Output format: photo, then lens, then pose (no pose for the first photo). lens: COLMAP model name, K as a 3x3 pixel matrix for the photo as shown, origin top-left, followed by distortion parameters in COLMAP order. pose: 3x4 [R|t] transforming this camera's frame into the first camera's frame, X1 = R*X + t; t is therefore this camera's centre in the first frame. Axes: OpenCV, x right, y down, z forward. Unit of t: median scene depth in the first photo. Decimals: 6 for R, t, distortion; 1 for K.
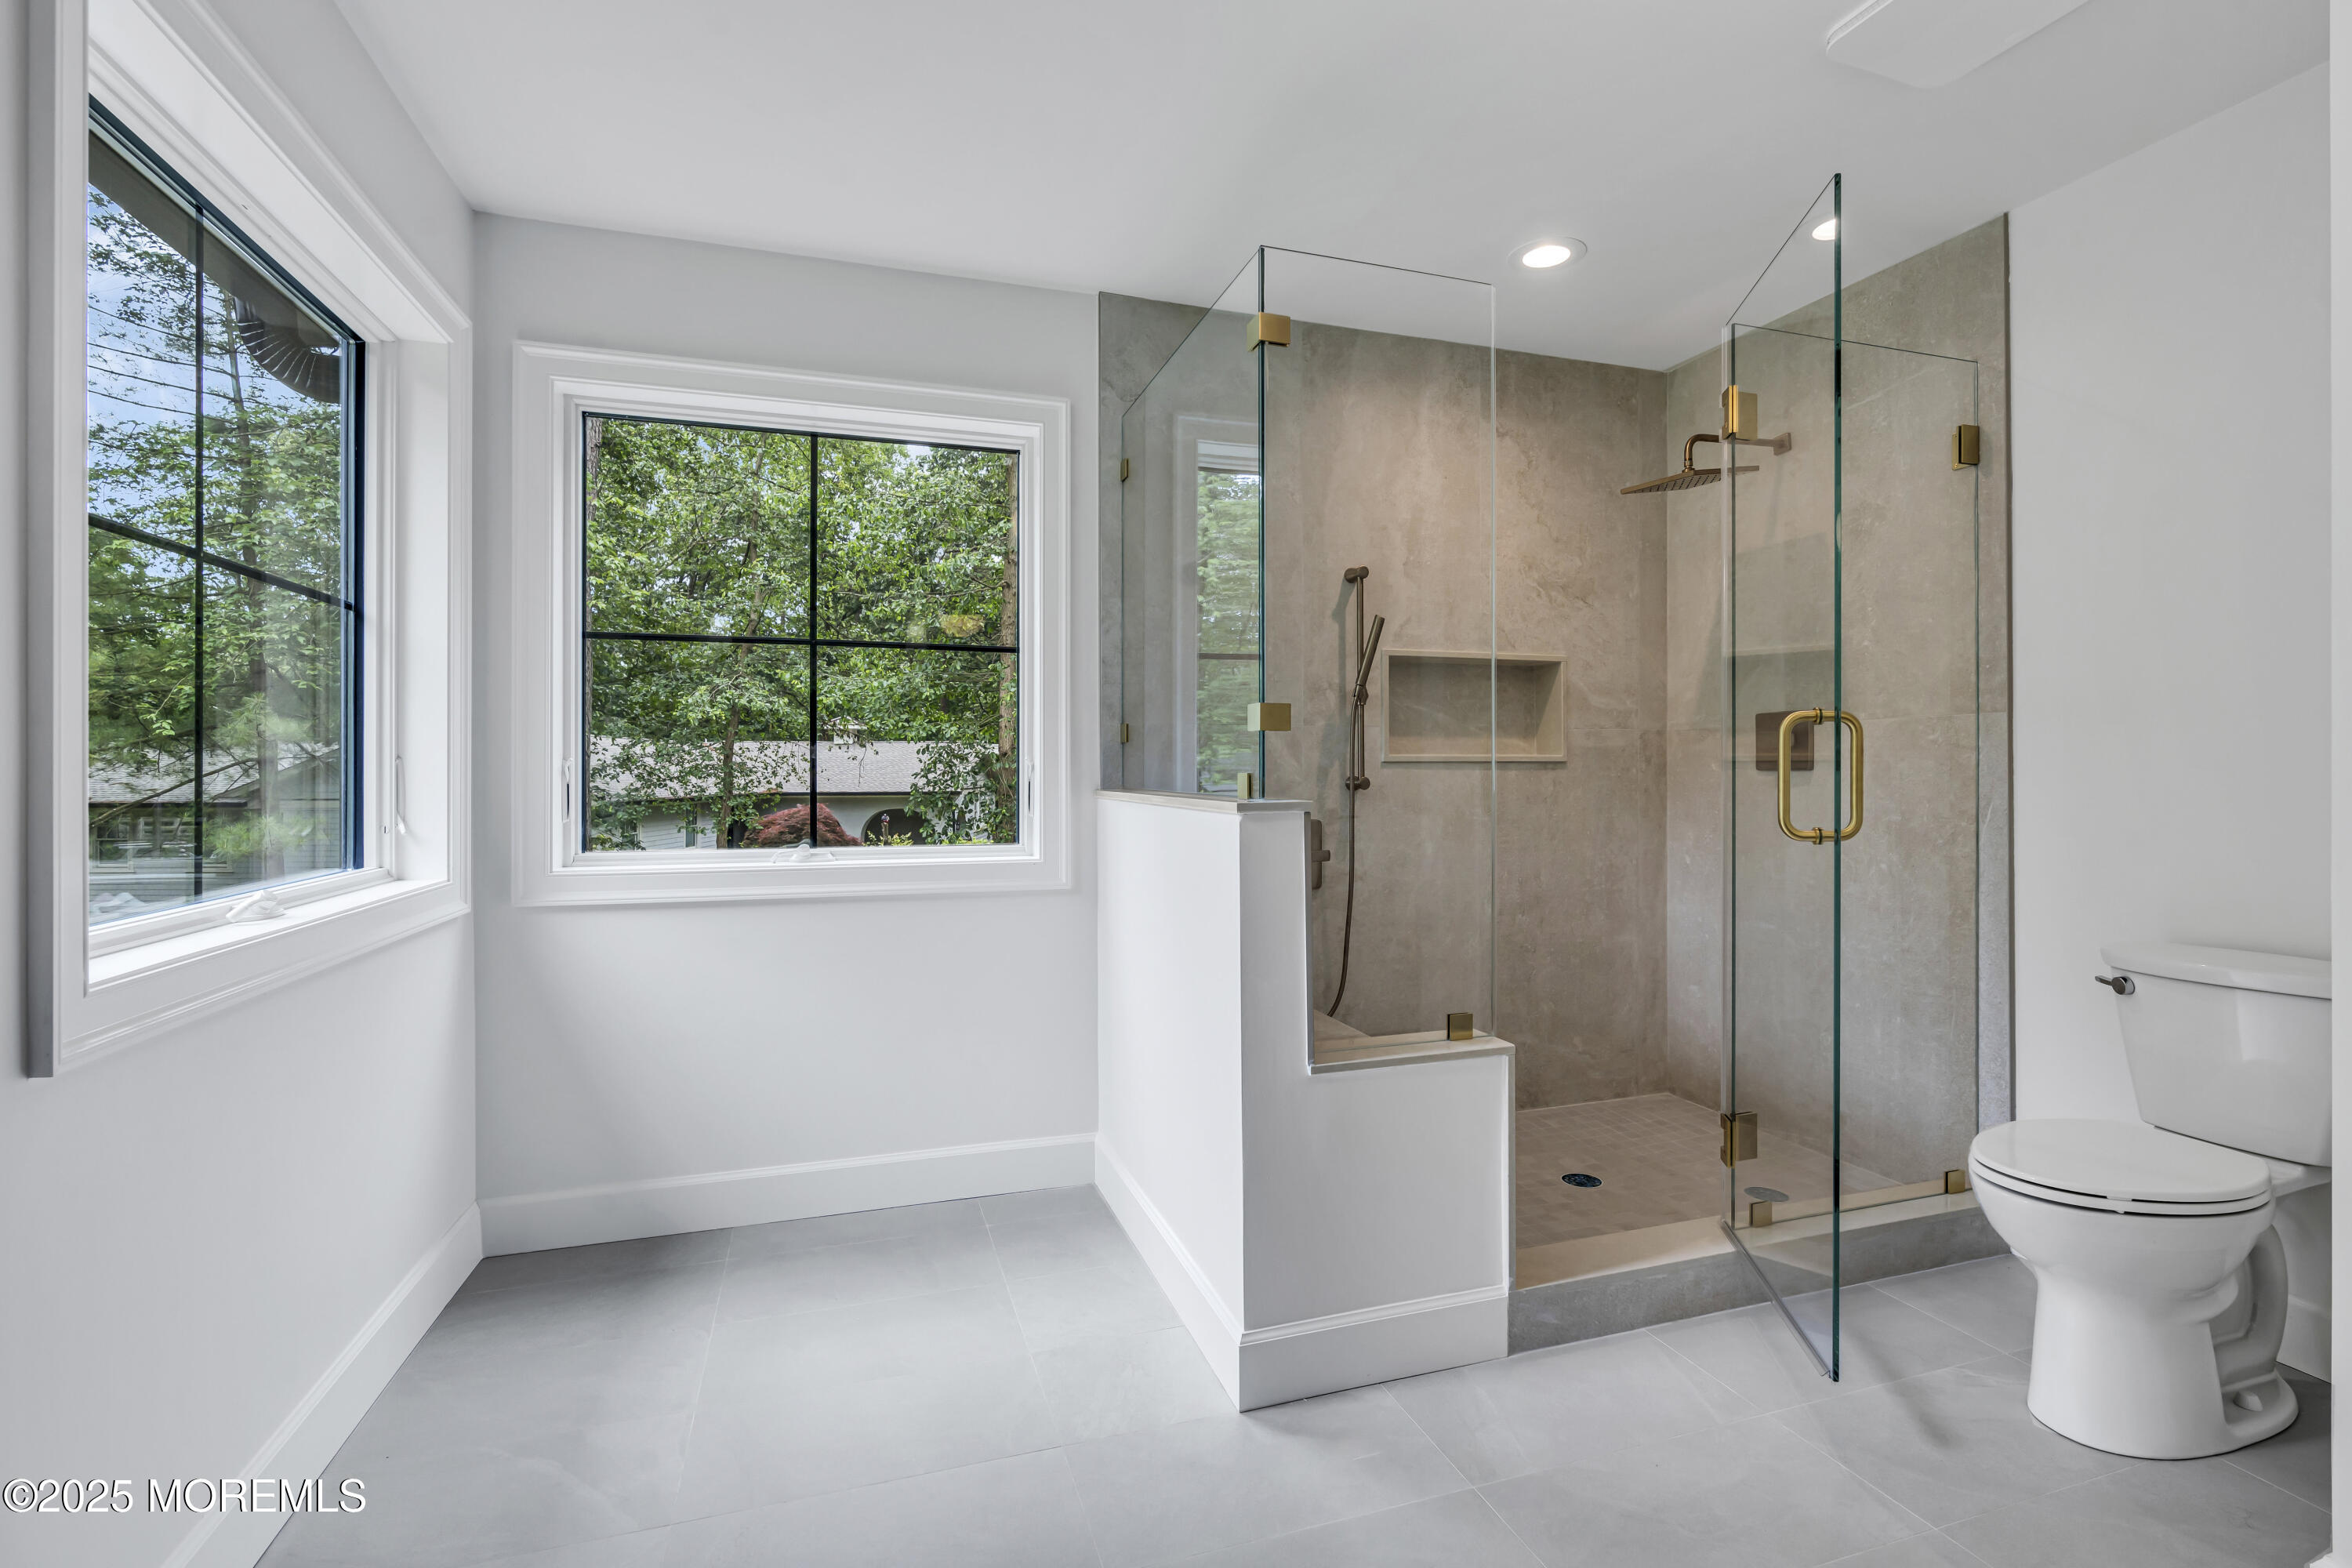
lens RADIAL K [[1066.9, 0, 1178.9], [0, 1066.9, 776.7], [0, 0, 1]] dist [-0.005338, 0.001261]
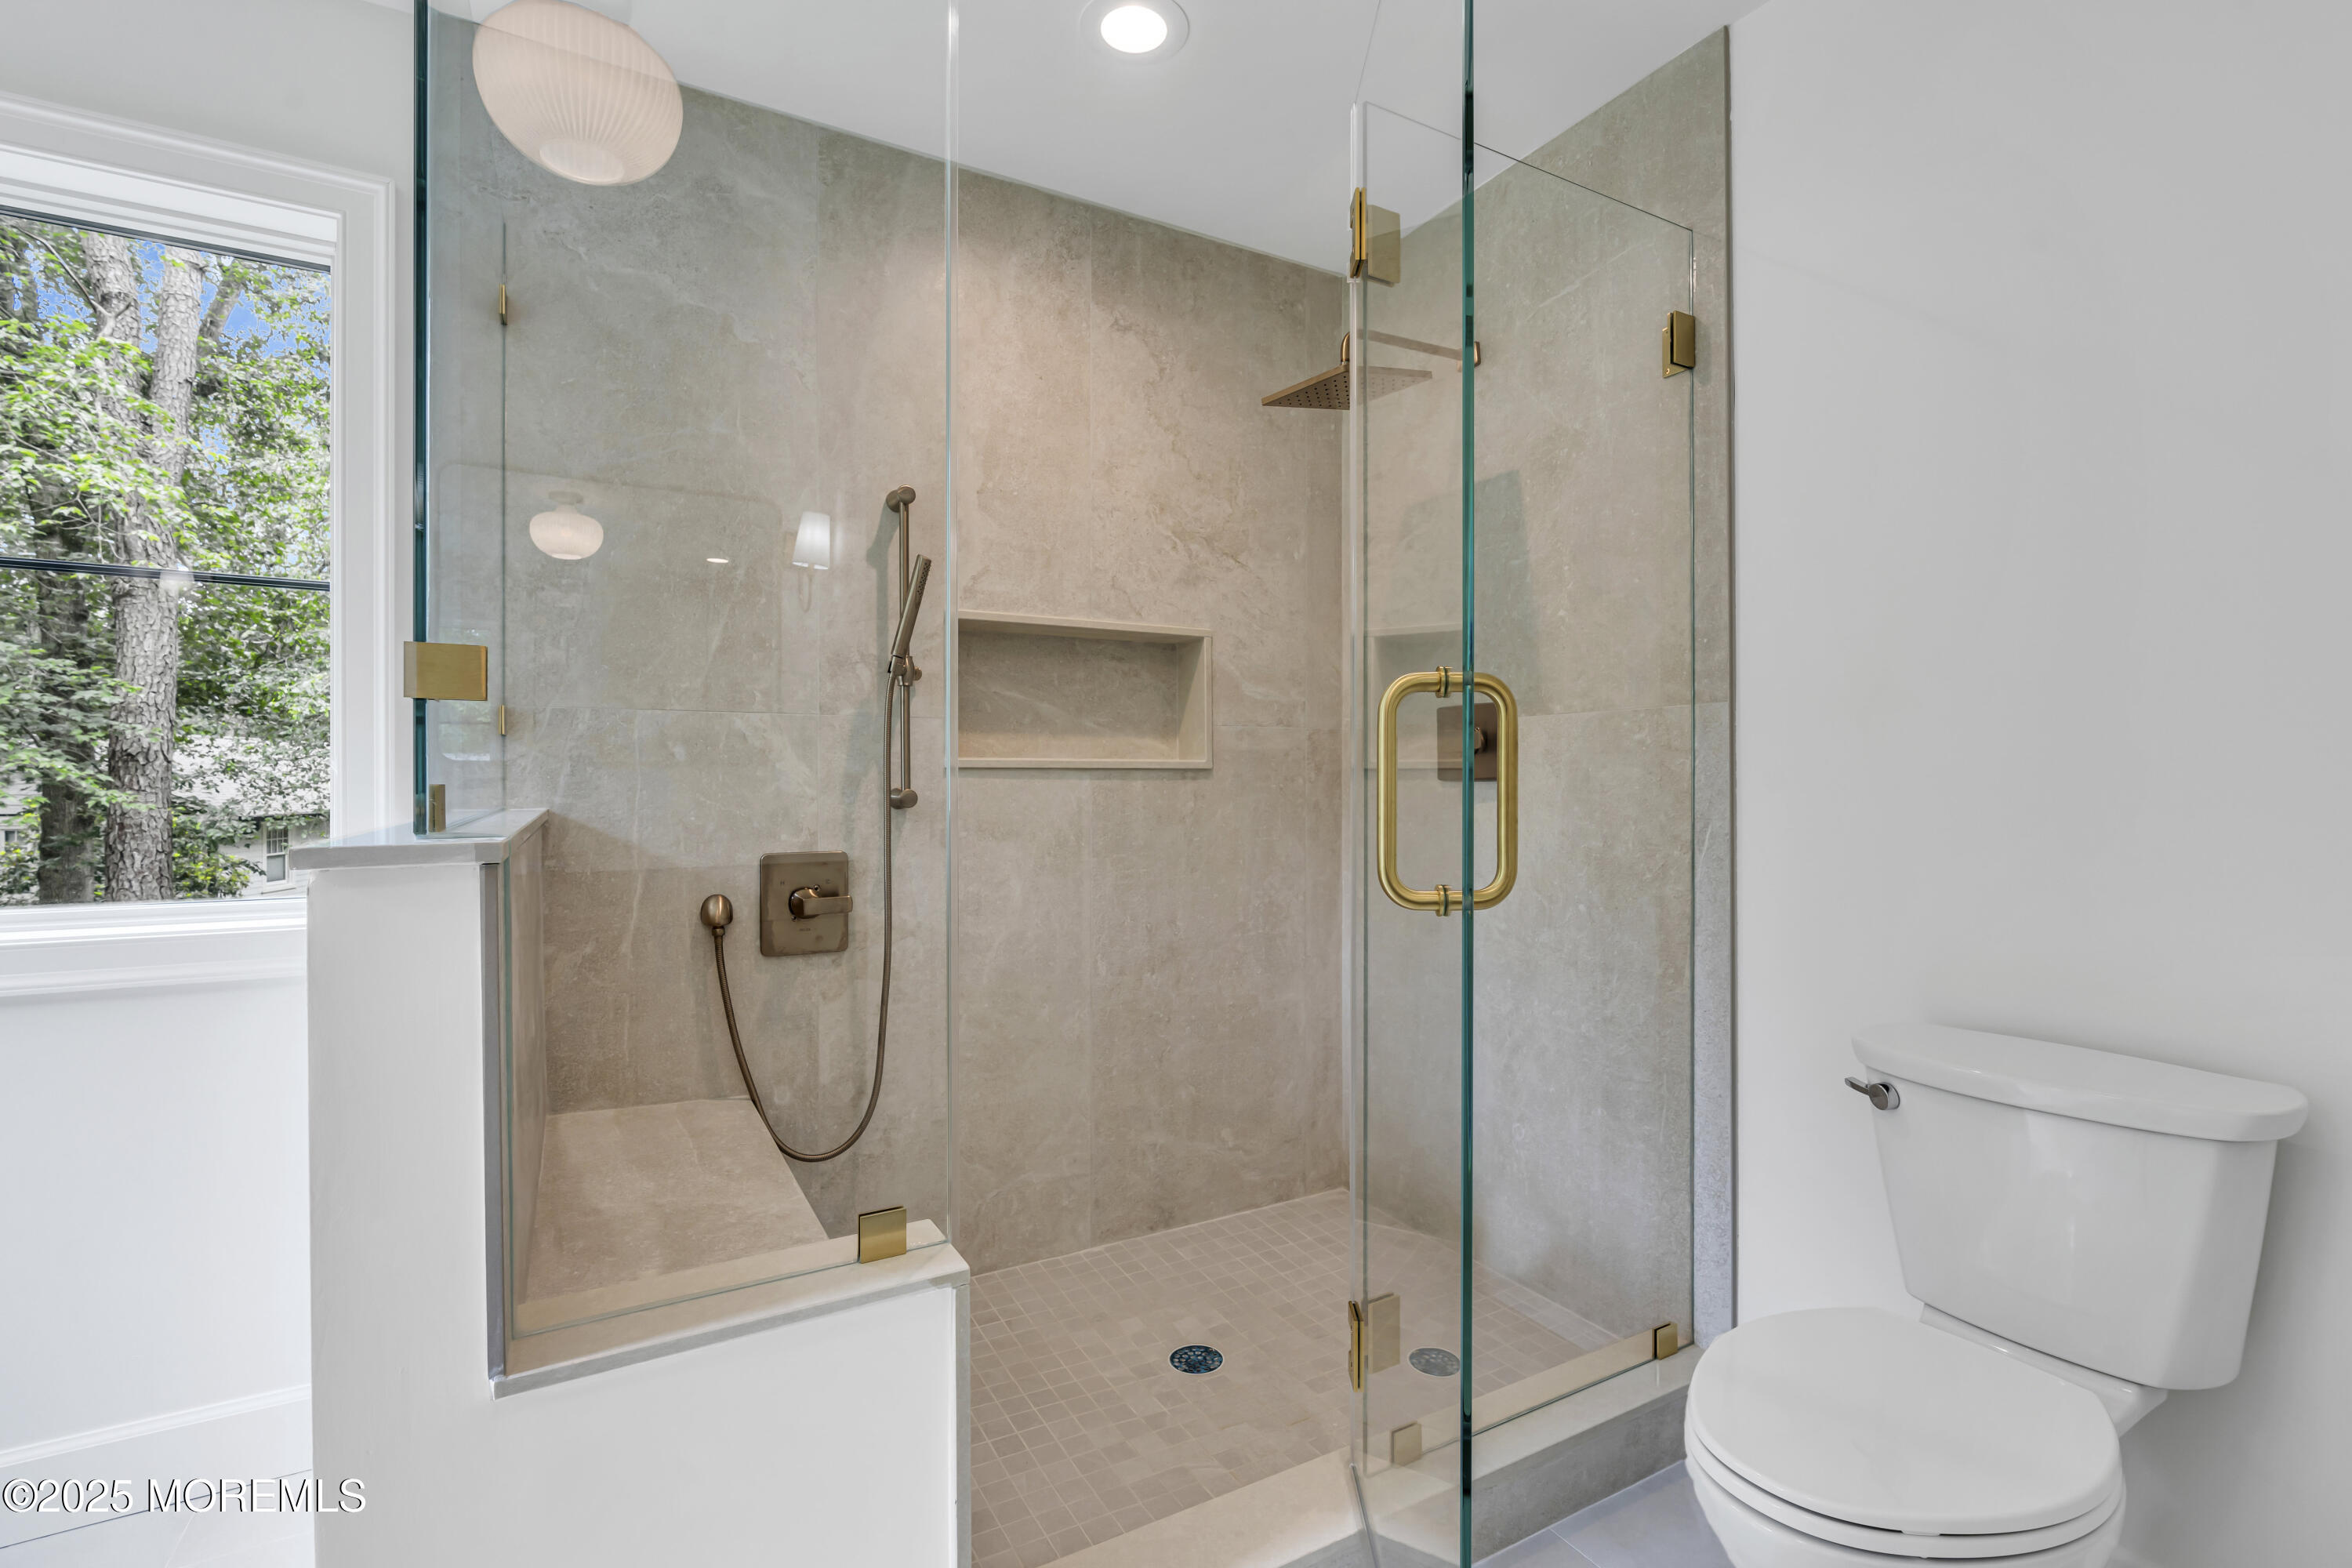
lens RADIAL K [[1066.9, 0, 1177.5], [0, 1066.9, 784.8], [0, 0, 1]] dist [-0.005338, 0.001261]
pose [[0.980550, -0.000035, 0.196268, 0.209491], [0.000175, 1.000000, -0.000696, -0.002385], [-0.196267, 0.000717, 0.980550, 0.283830]]
